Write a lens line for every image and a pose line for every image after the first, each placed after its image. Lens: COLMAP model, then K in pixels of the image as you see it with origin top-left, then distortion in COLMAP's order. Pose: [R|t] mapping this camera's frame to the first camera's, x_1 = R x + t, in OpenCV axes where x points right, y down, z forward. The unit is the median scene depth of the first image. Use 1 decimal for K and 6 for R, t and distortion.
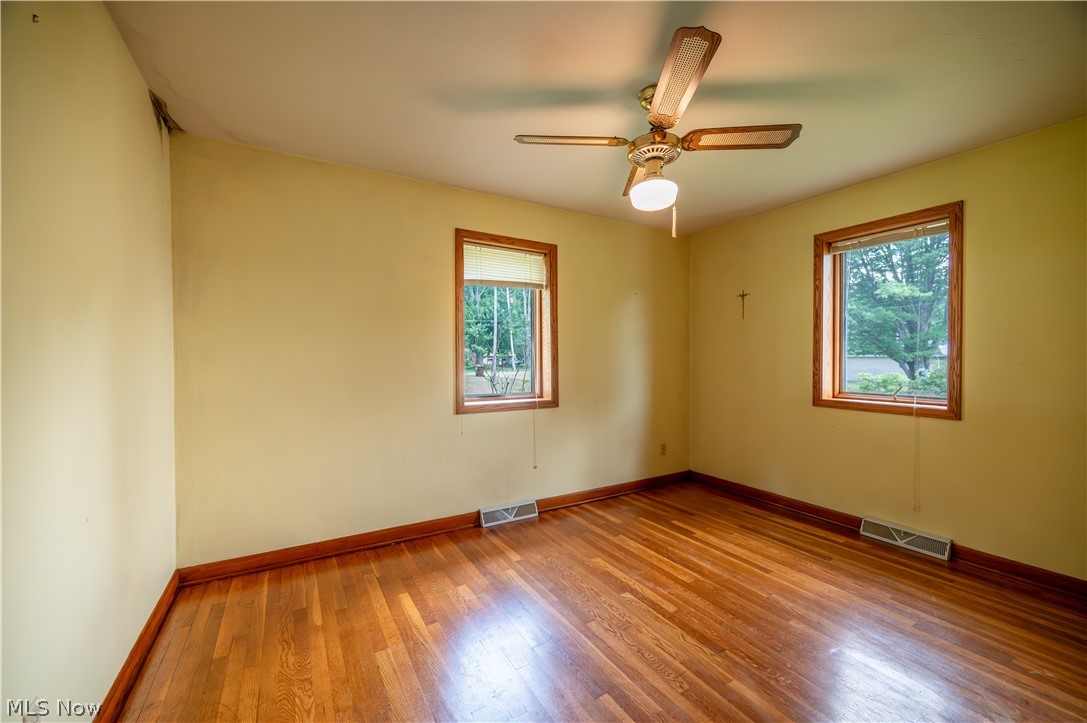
lens RADIAL K [[429.8, 0, 545.5], [0, 429.8, 360.6], [0, 0, 1]] dist [0.001201, -0.000616]
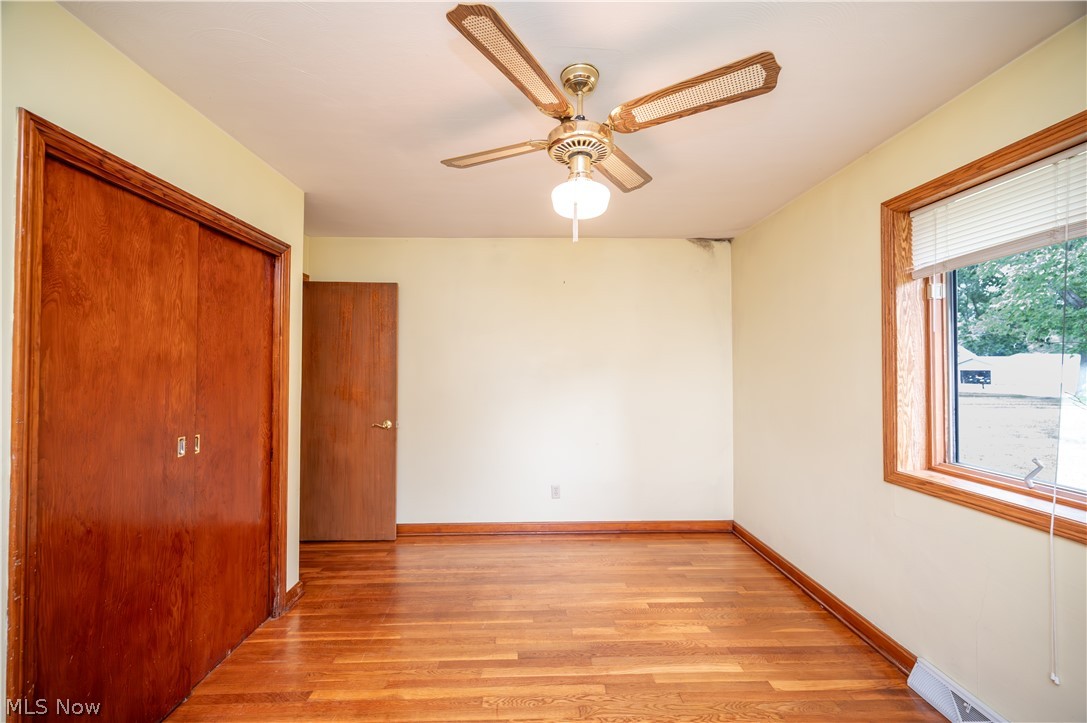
lens RADIAL K [[429.8, 0, 545.5], [0, 429.8, 360.6], [0, 0, 1]] dist [0.001201, -0.000616]
pose [[-0.472140, -0.014860, -0.881398, 0.932788], [-0.005161, 0.999887, -0.014093, -0.074006], [0.881508, -0.002105, -0.472164, 1.256122]]
